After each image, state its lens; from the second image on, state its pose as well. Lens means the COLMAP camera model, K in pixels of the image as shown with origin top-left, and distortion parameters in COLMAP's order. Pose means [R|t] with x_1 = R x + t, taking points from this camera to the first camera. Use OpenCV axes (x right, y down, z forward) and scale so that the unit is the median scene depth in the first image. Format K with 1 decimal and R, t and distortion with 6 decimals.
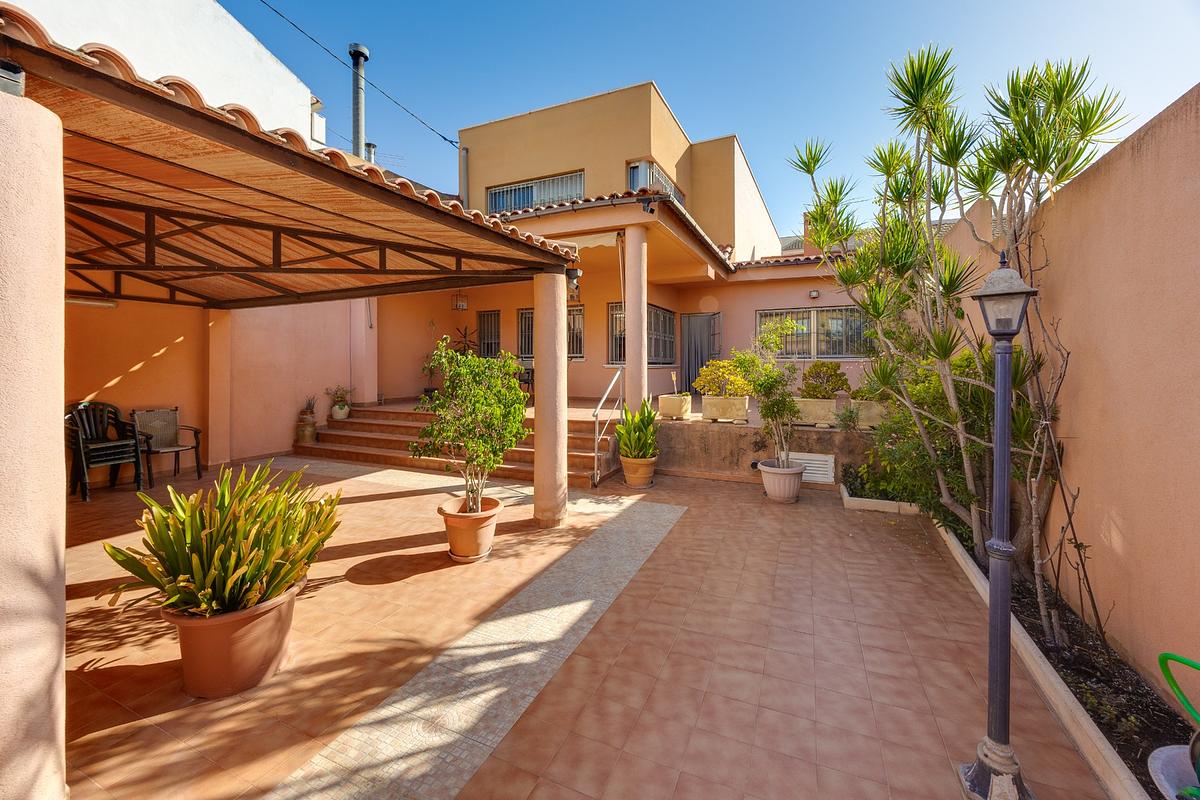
lens RADIAL K [[470.4, 0, 596.4], [0, 470.4, 364.2], [0, 0, 1]] dist [-0.000544, -0.000147]
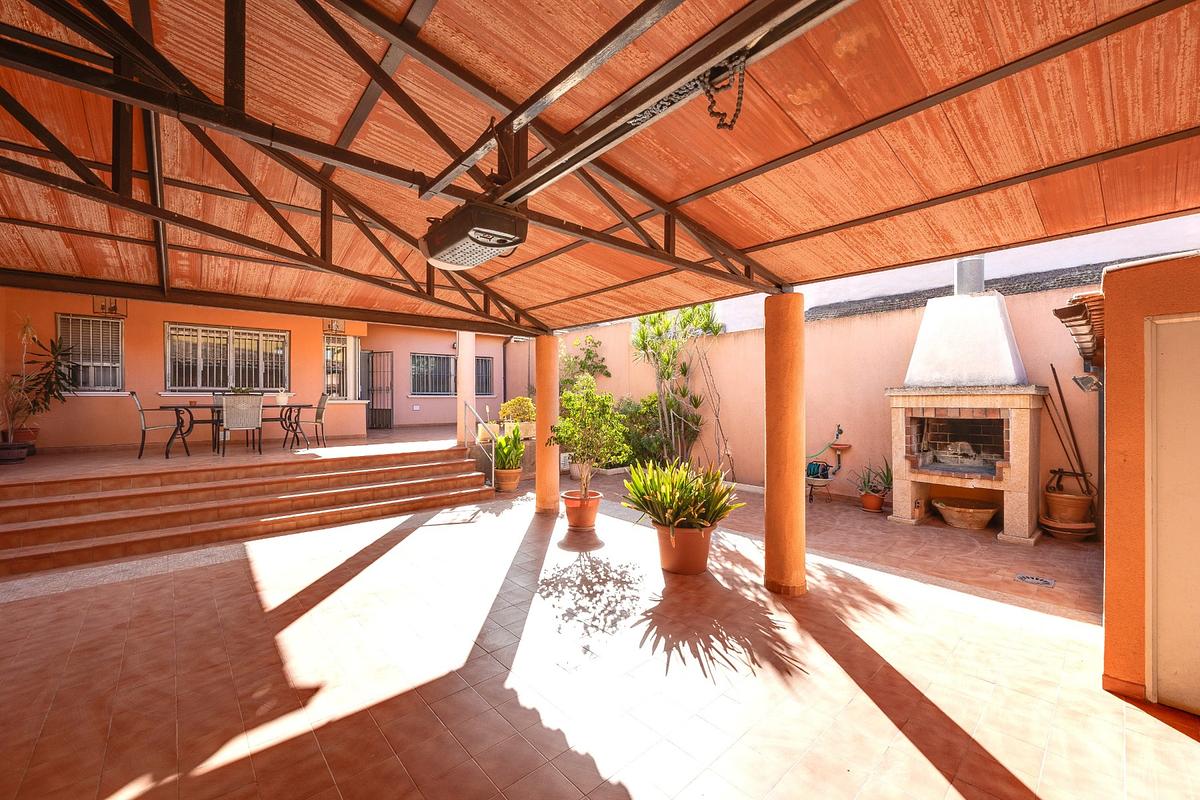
lens RADIAL K [[474.8, 0, 600.0], [0, 474.8, 400.0], [0, 0, 1]] dist [-0.000388, -0.000043]
pose [[0.391726, -0.000445, 0.920082, -2.269080], [0.001286, 0.999999, -0.000064, 0.011082], [-0.920081, 0.001208, 0.391726, 0.519040]]
